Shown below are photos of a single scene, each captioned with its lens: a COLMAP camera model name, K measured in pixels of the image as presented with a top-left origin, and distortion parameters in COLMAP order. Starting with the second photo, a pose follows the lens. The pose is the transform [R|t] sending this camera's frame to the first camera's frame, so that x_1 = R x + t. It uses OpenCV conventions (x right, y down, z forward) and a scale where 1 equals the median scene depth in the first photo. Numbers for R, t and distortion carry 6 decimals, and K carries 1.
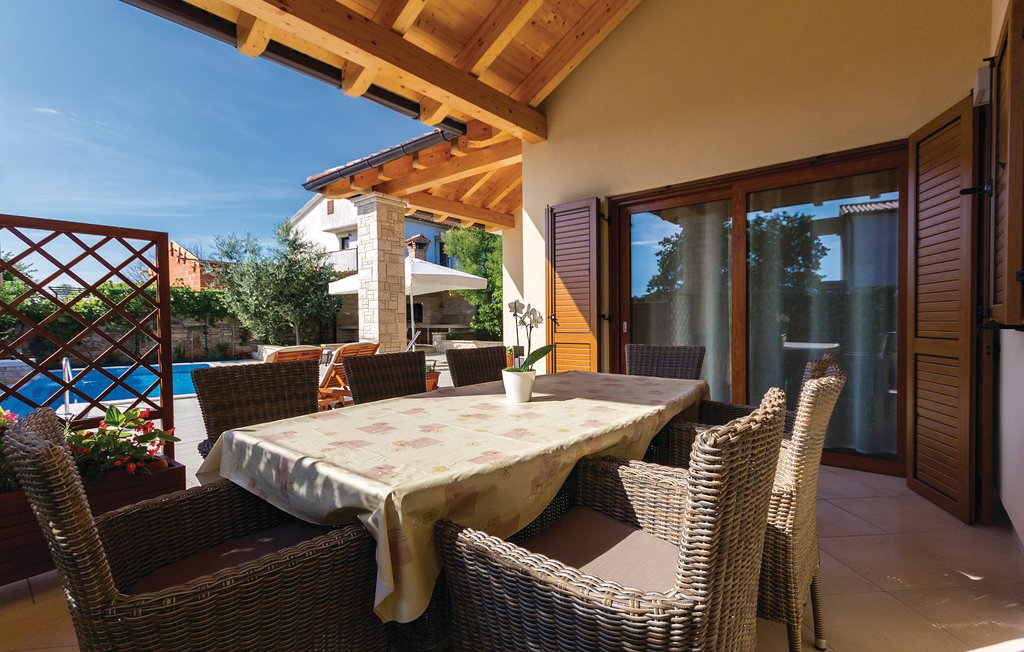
lens RADIAL K [[471.8, 0, 515.0], [0, 471.8, 325.7], [0, 0, 1]] dist [0.000896, 0.000525]
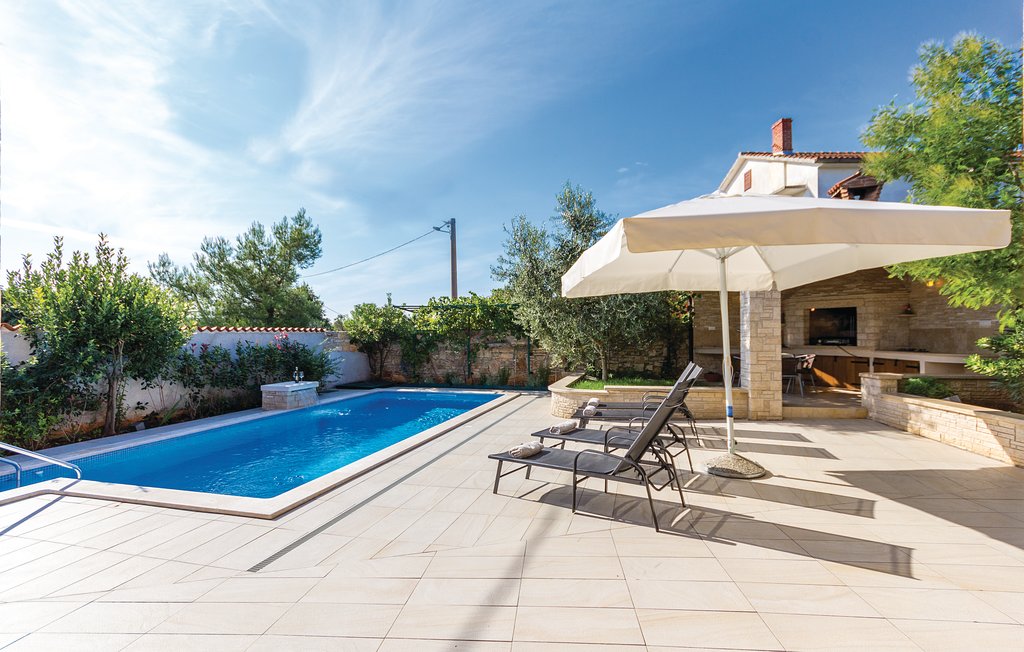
lens RADIAL K [[471.8, 0, 515.0], [0, 471.8, 325.7], [0, 0, 1]] dist [0.000896, 0.000525]
pose [[0.577396, -0.007163, -0.816433, -0.001587], [-0.006995, 0.999881, -0.013720, -0.021172], [0.816435, 0.013633, 0.577277, 0.489370]]
